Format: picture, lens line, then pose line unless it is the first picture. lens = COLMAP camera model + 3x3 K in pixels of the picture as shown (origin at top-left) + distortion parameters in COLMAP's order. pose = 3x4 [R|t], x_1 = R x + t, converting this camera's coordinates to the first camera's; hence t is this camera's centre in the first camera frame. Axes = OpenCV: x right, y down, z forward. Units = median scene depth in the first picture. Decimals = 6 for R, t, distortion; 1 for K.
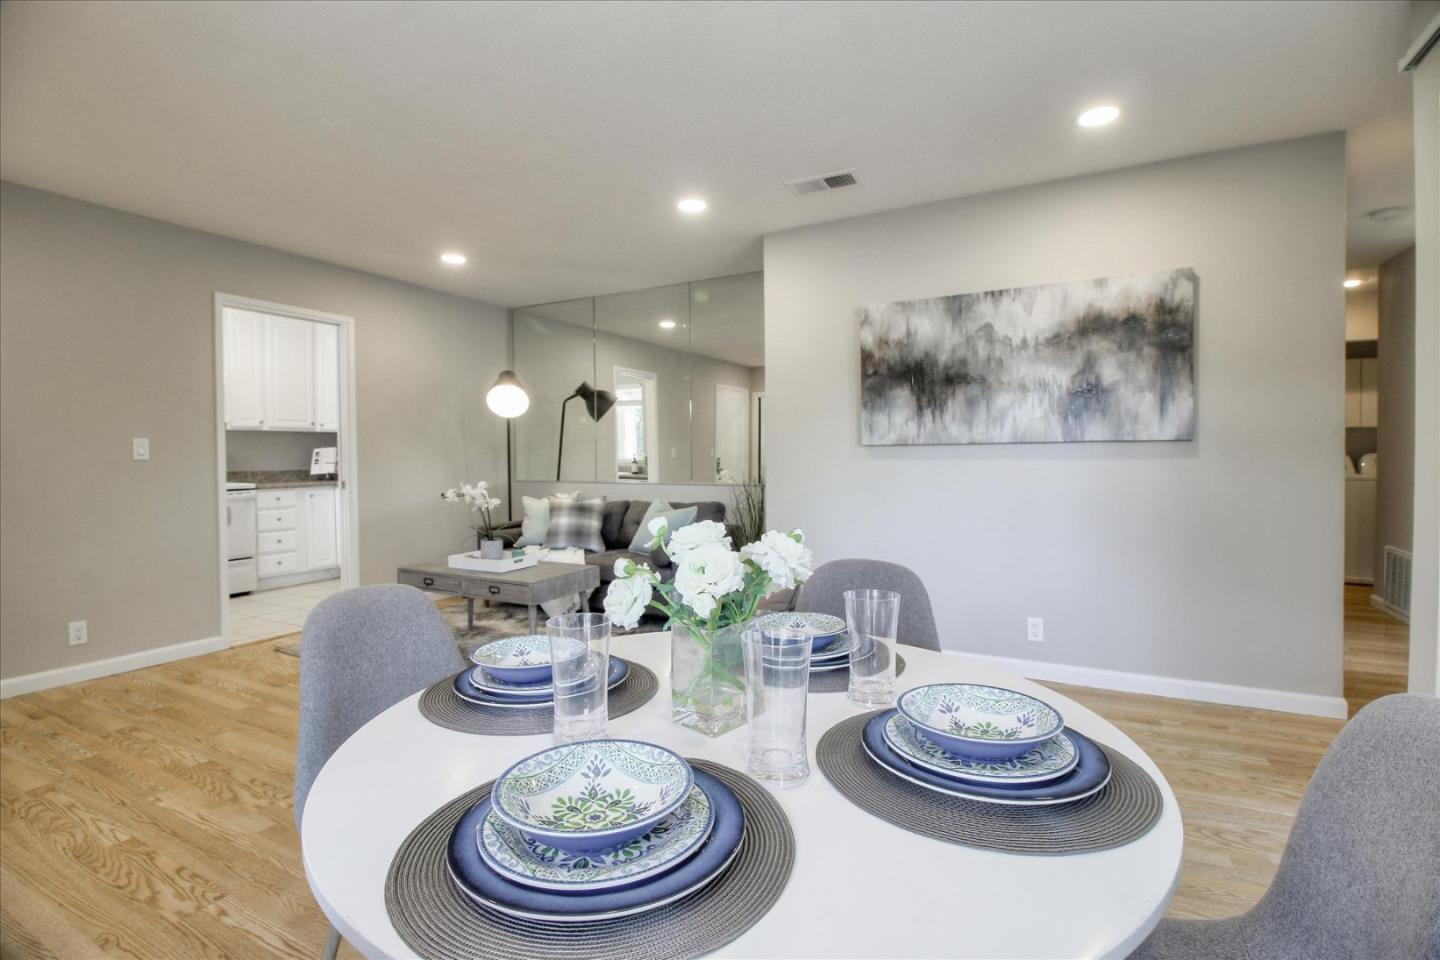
lens RADIAL K [[669.6, 0, 709.1], [0, 669.6, 459.9], [0, 0, 1]] dist [0.005012, -0.011766]
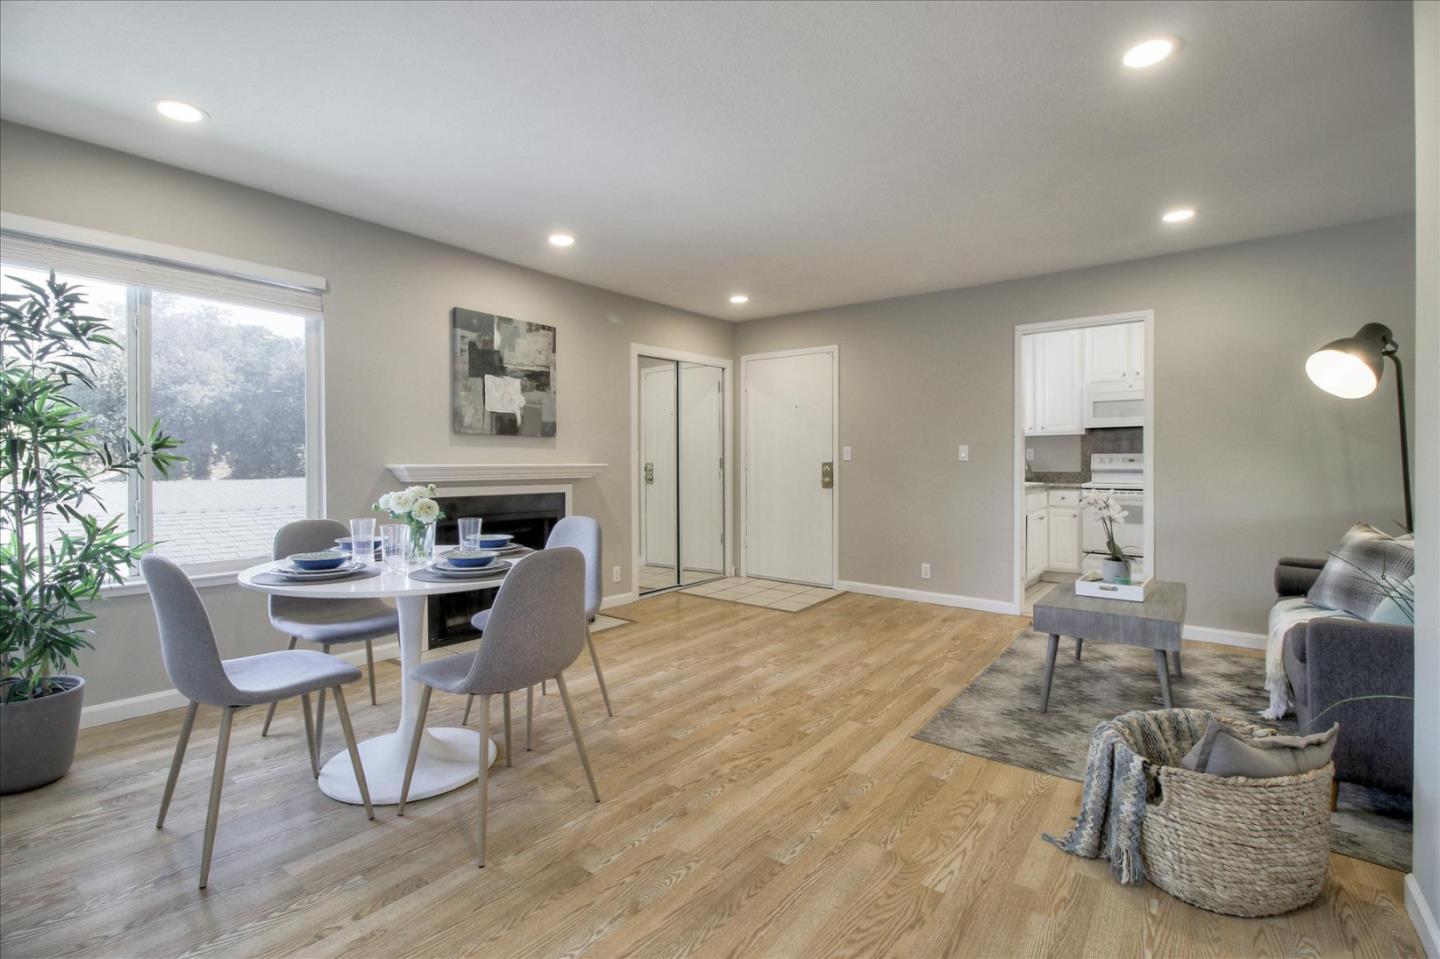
lens RADIAL K [[669.6, 0, 695.5], [0, 669.6, 473.1], [0, 0, 1]] dist [0.005012, -0.011766]
pose [[-0.165240, 0.032874, -0.985705, 0.666298], [-0.005464, 0.999398, 0.034247, -0.019916], [0.986238, 0.011045, -0.164961, 0.693455]]
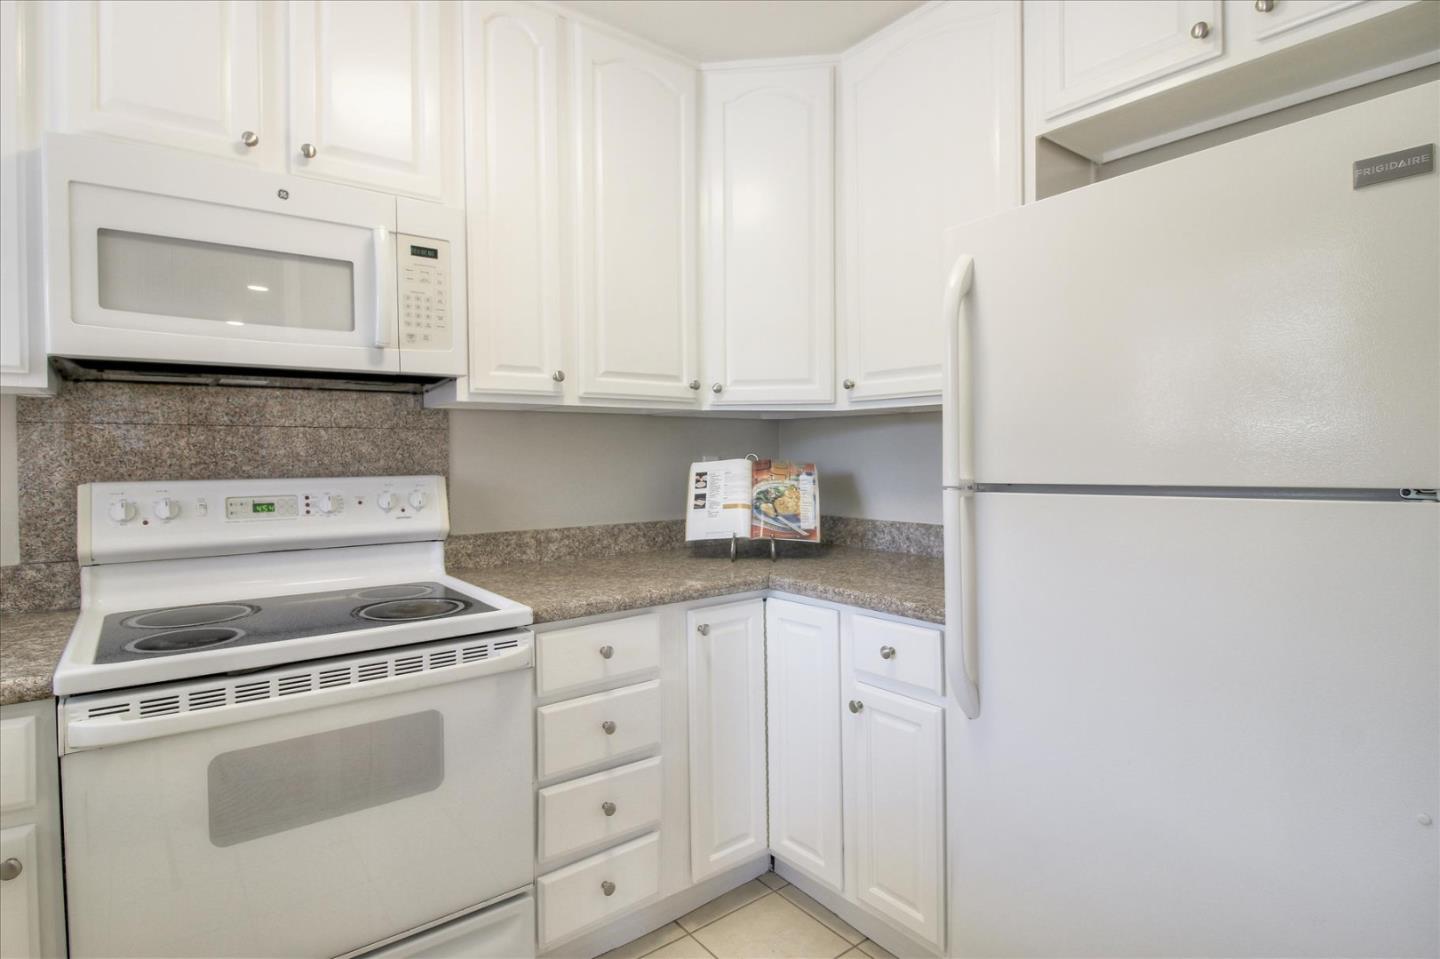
lens RADIAL K [[743.0, 0, 718.9], [0, 743.0, 468.1], [0, 0, 1]] dist [0.005465, -0.009918]
pose [[0.922018, 0.011696, -0.386971, -0.783803], [-0.008609, 0.999916, 0.009710, -0.031642], [0.387052, -0.005621, 0.922041, 1.194405]]
